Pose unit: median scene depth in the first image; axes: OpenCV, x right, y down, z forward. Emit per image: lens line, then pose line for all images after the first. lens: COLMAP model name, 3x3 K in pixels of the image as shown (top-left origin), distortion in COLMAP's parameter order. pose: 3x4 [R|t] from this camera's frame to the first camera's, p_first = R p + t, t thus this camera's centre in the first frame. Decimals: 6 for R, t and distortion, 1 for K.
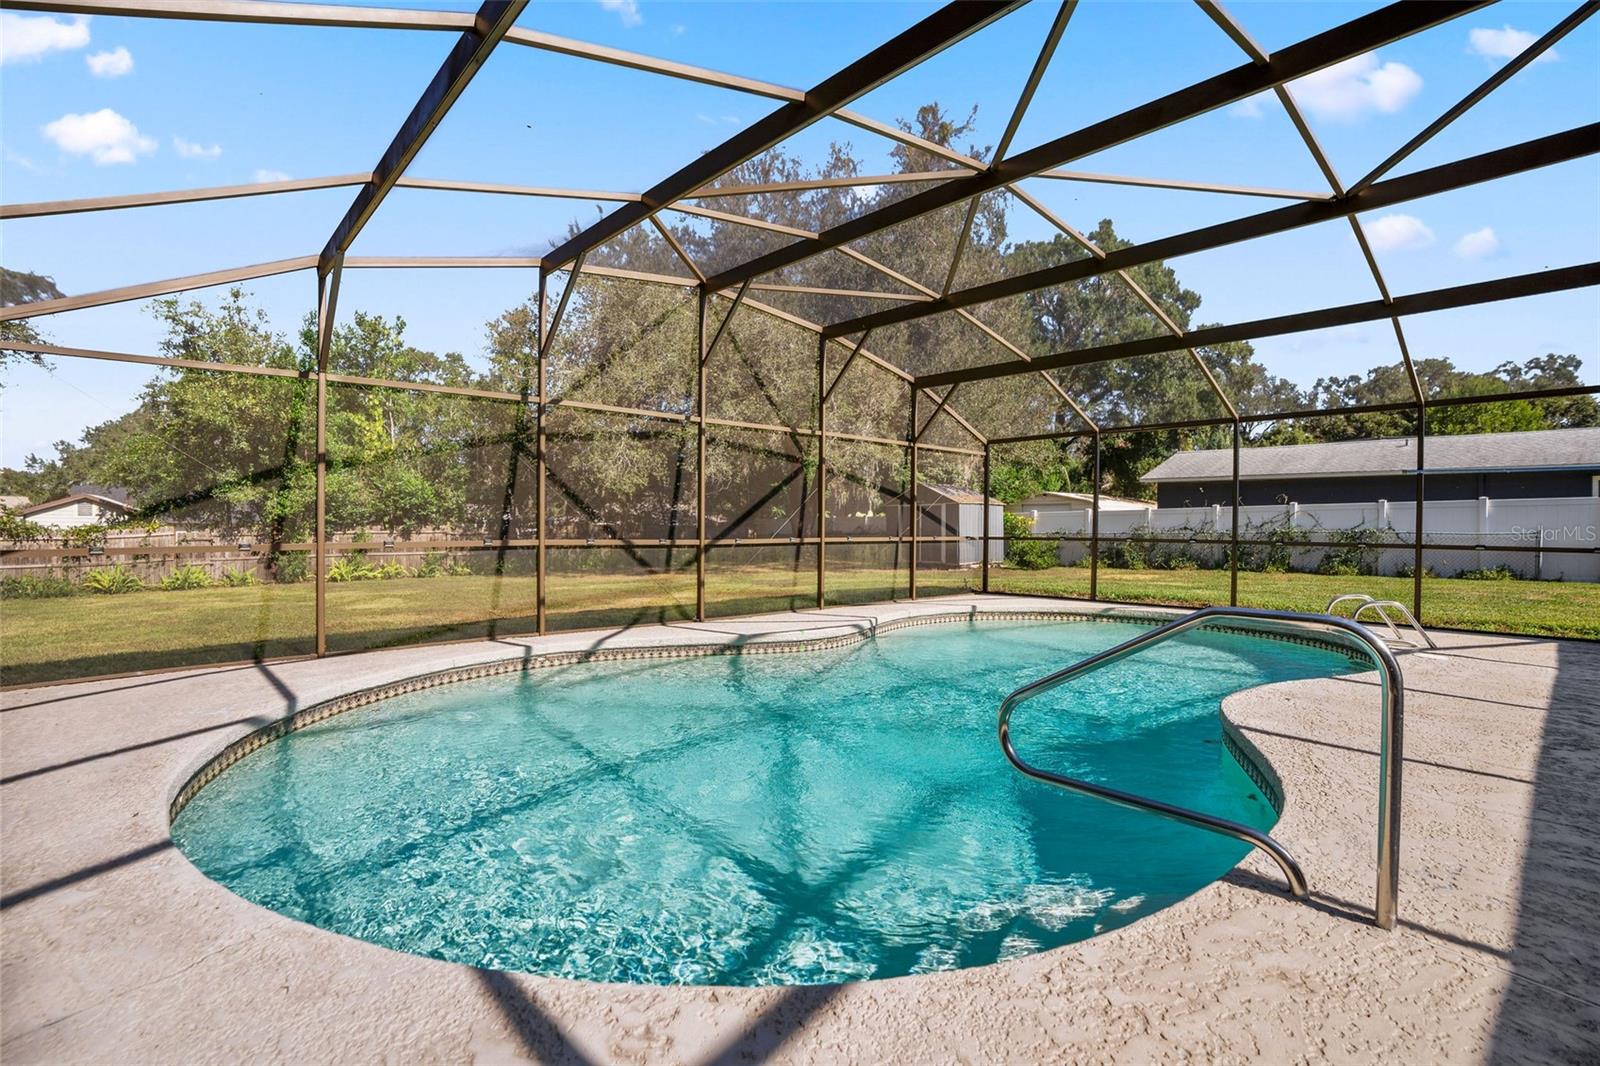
lens RADIAL K [[745.2, 0, 789.0], [0, 745.2, 524.6], [0, 0, 1]] dist [-0.065531, 0.020992]
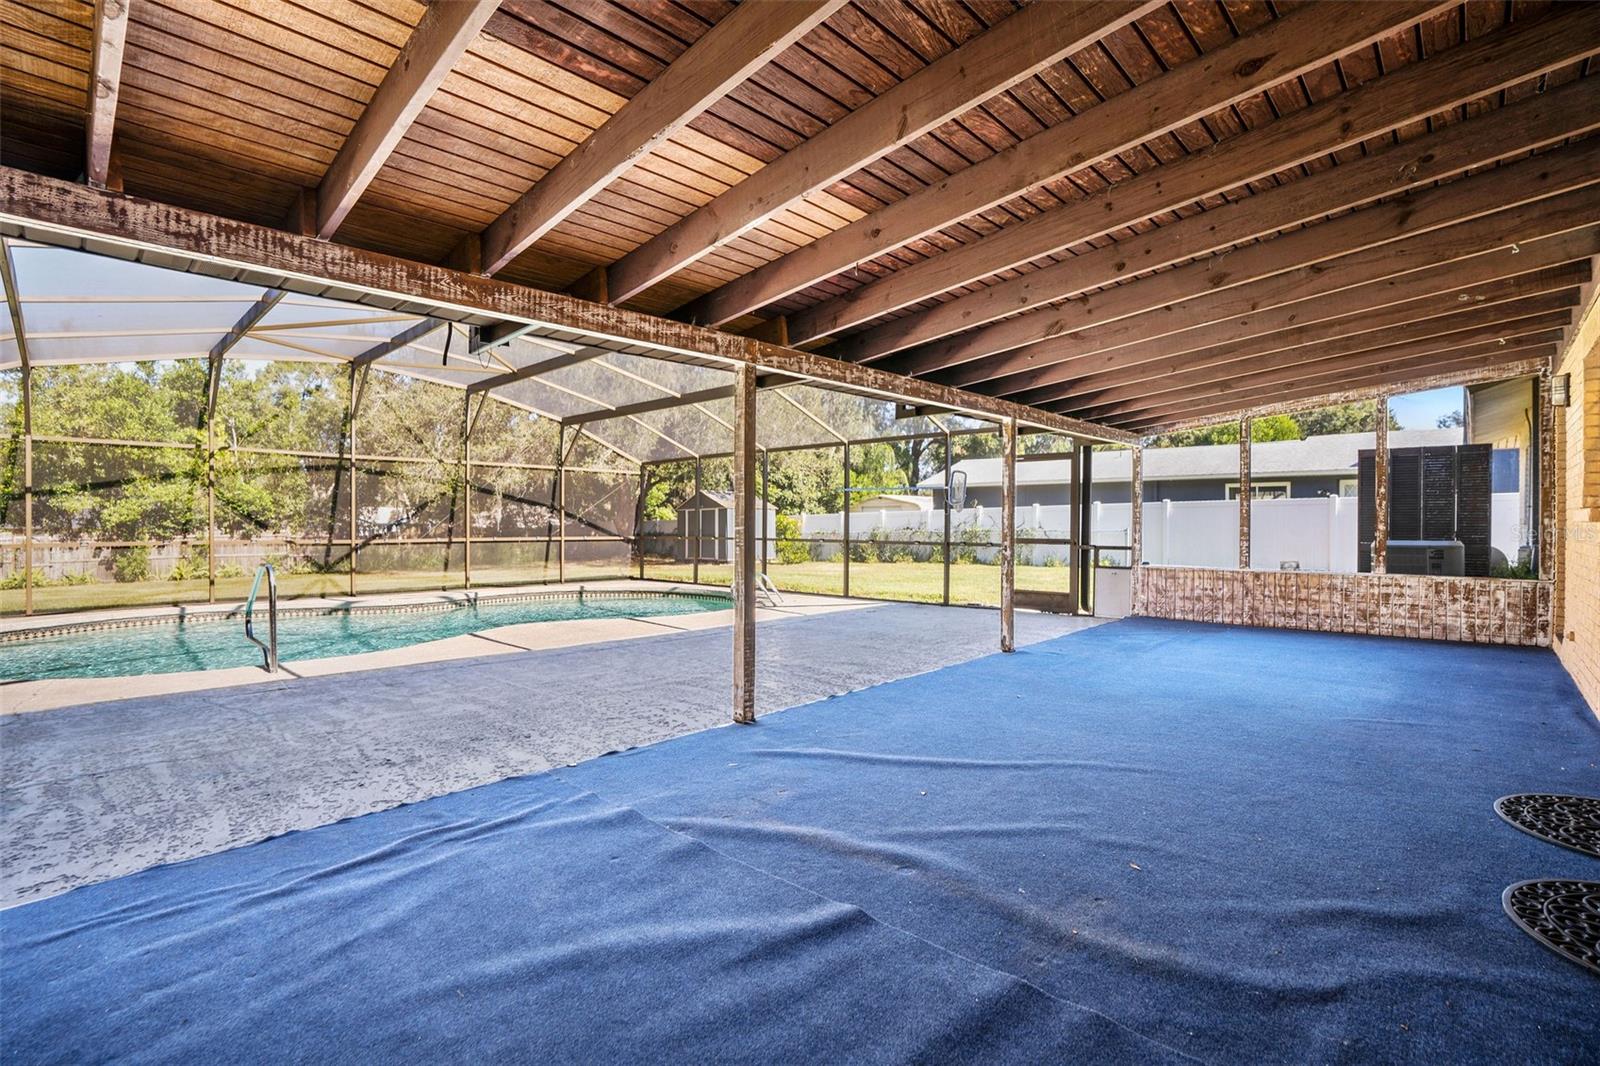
lens RADIAL K [[755.7, 0, 793.6], [0, 755.7, 527.0], [0, 0, 1]] dist [-0.058964, 0.023935]
pose [[0.997326, -0.006182, 0.072821, 0.275620], [0.006017, 0.999979, 0.002492, -0.001490], [-0.072834, -0.002047, 0.997342, -0.220601]]
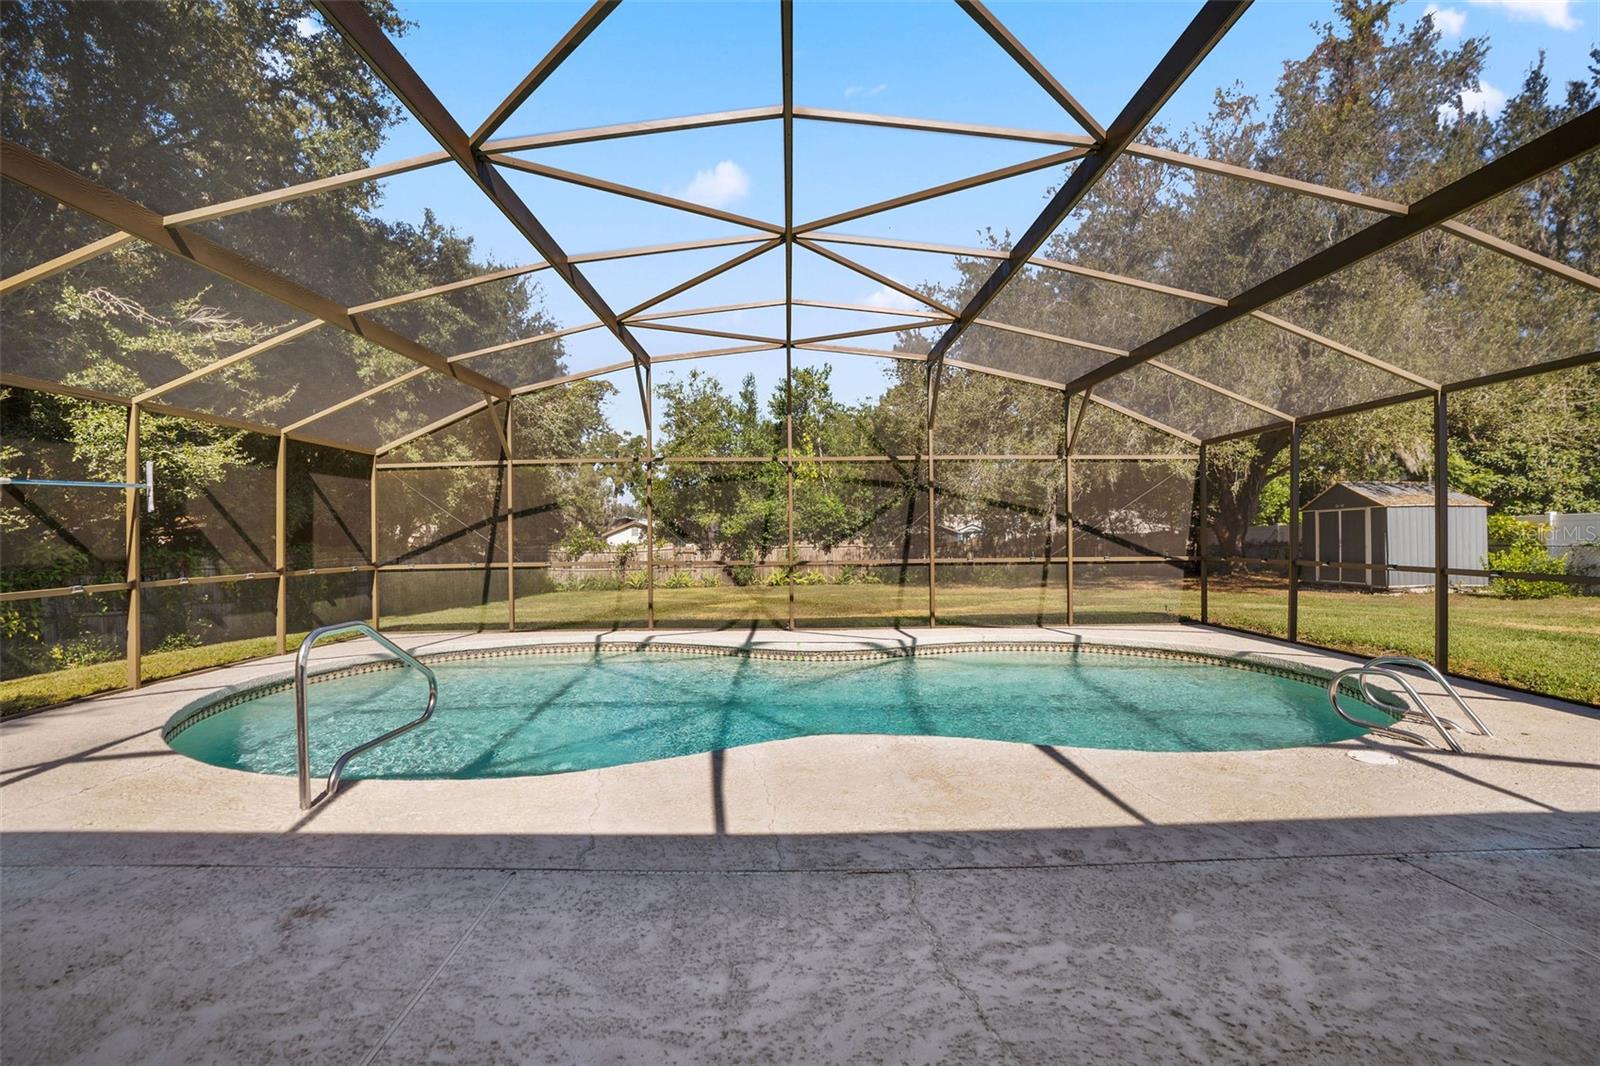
lens RADIAL K [[755.7, 0, 793.6], [0, 755.7, 527.0], [0, 0, 1]] dist [-0.058964, 0.023935]
pose [[0.752633, -0.018188, -0.658189, 0.297148], [0.013910, 0.999835, -0.011722, -0.008526], [0.658293, -0.000333, 0.752762, 0.044261]]
